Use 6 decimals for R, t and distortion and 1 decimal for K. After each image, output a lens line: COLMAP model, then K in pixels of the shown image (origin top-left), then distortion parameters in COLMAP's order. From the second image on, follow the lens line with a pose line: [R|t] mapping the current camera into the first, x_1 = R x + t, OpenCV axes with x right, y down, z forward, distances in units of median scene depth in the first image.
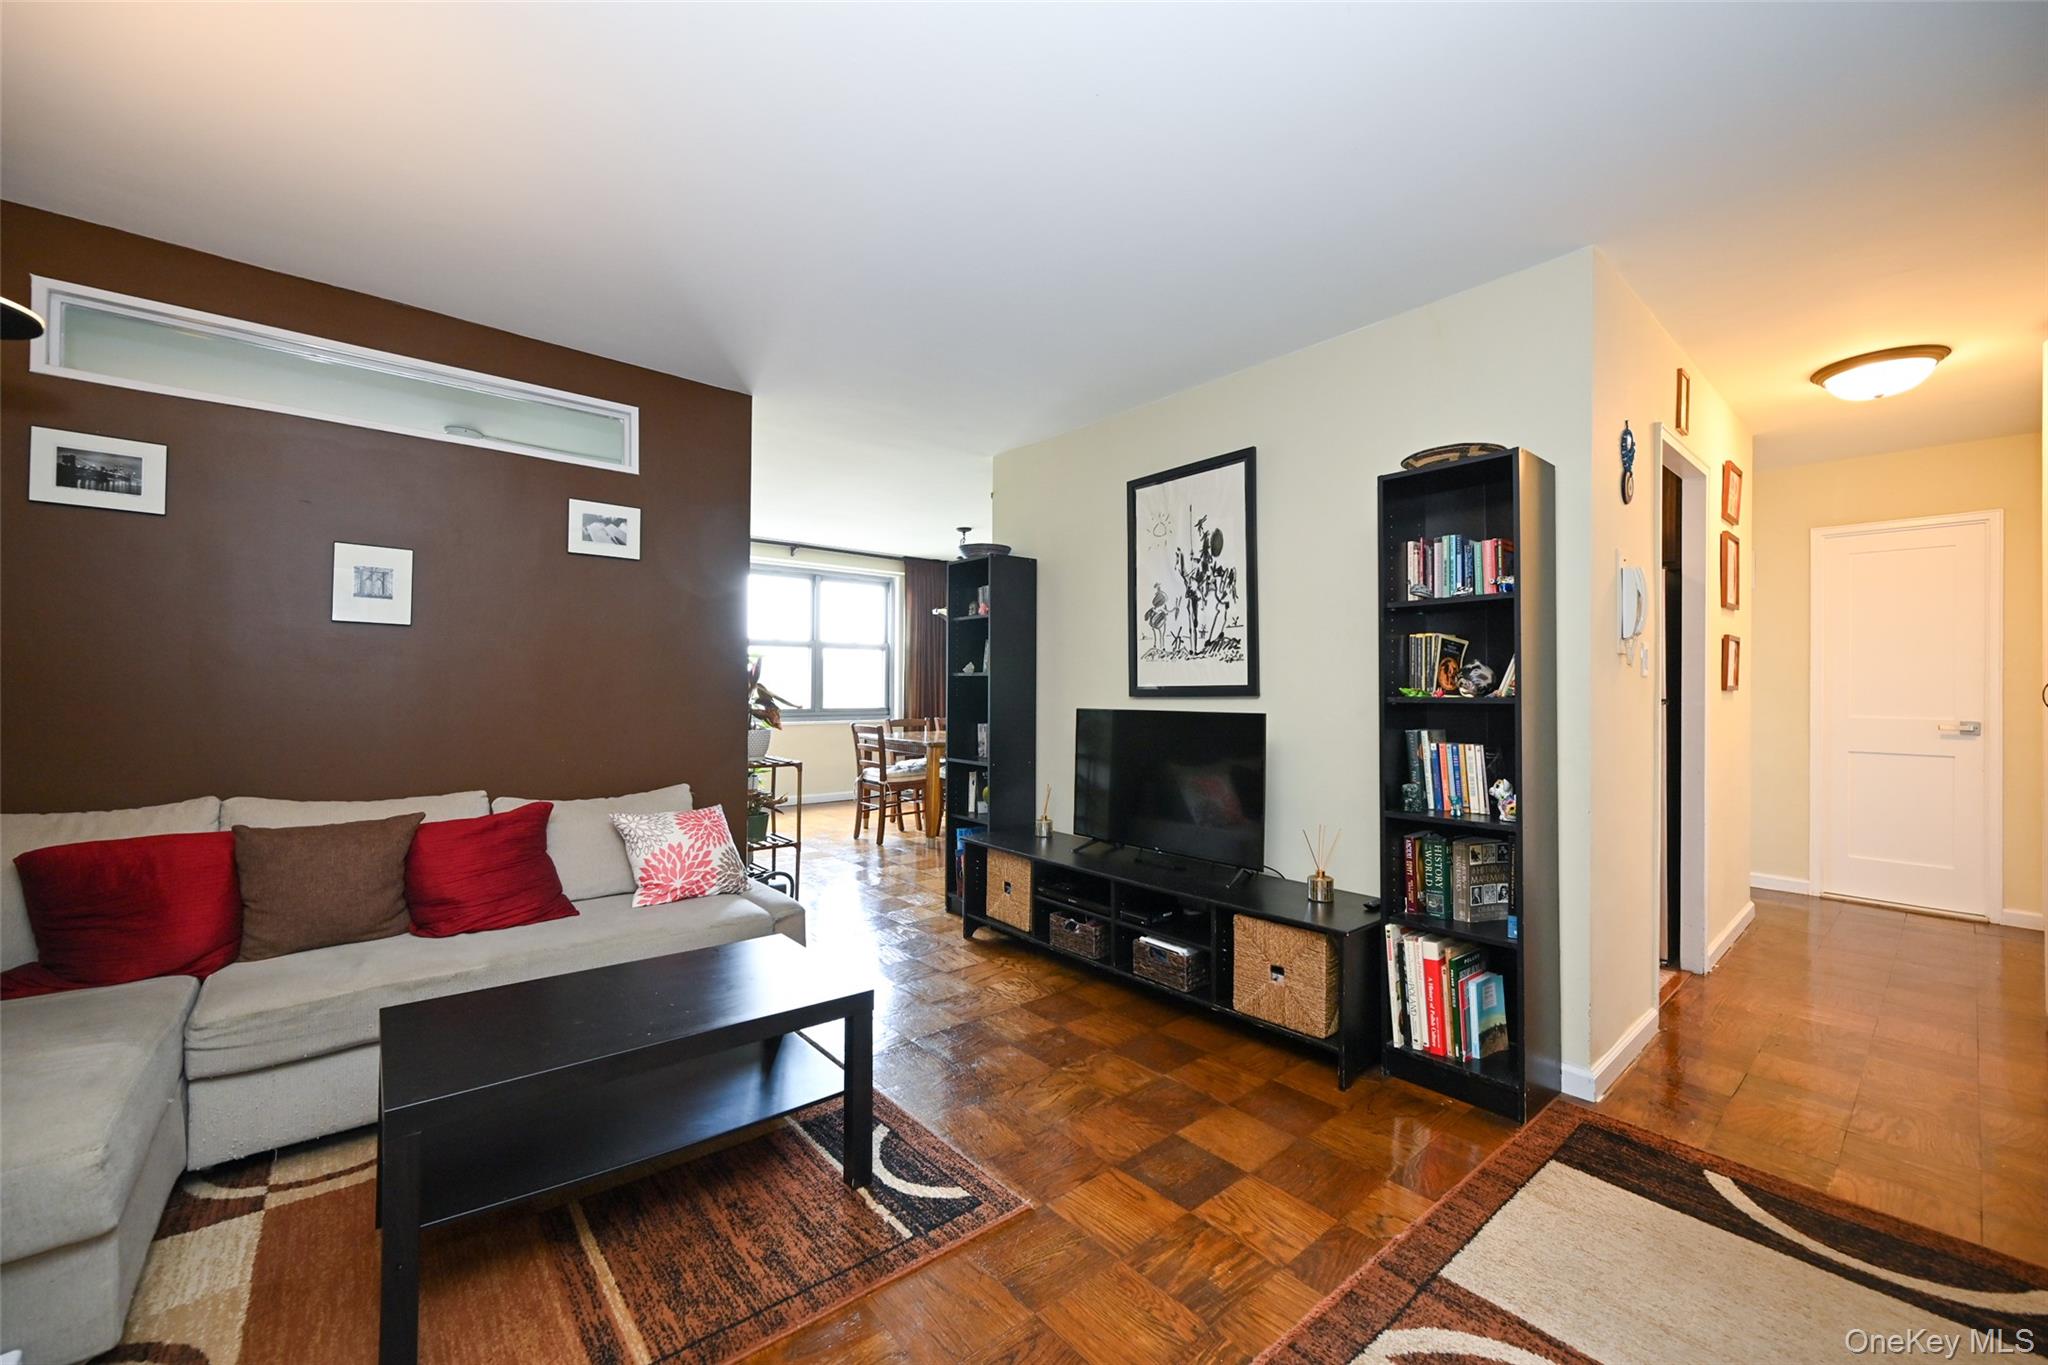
lens RADIAL K [[805.6, 0, 1026.5], [0, 805.6, 681.5], [0, 0, 1]] dist [-0.002412, 0.000558]
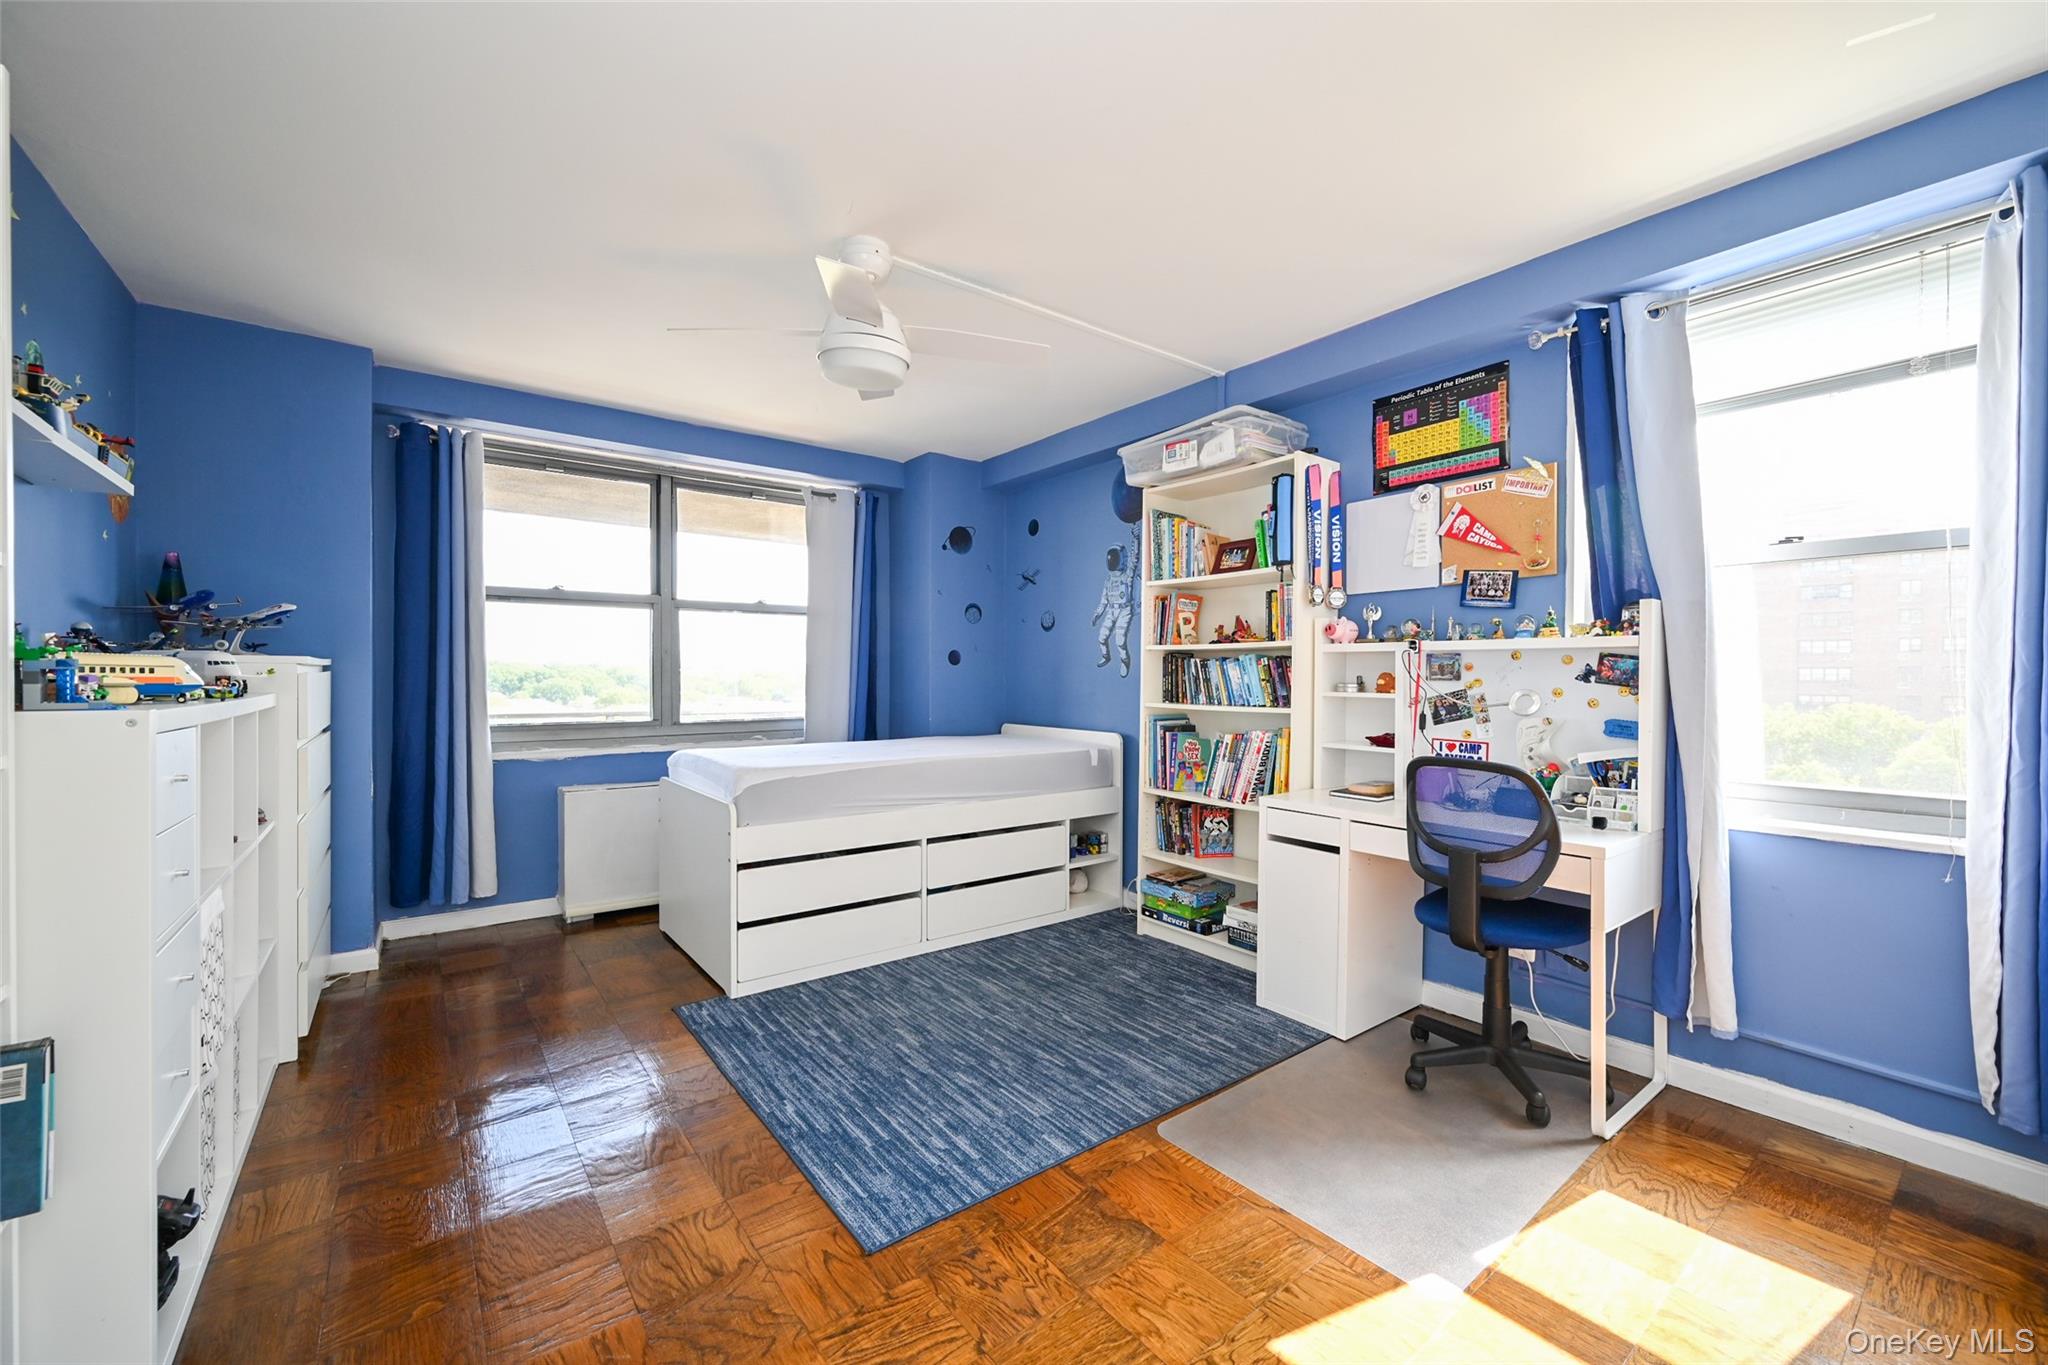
lens RADIAL K [[805.6, 0, 1026.5], [0, 805.6, 681.5], [0, 0, 1]] dist [-0.002412, 0.000558]
pose [[0.999168, -0.000133, -0.040787, 0.023882], [0.000811, 0.999862, 0.016608, -0.004055], [0.040779, -0.016627, 0.999030, 1.174365]]
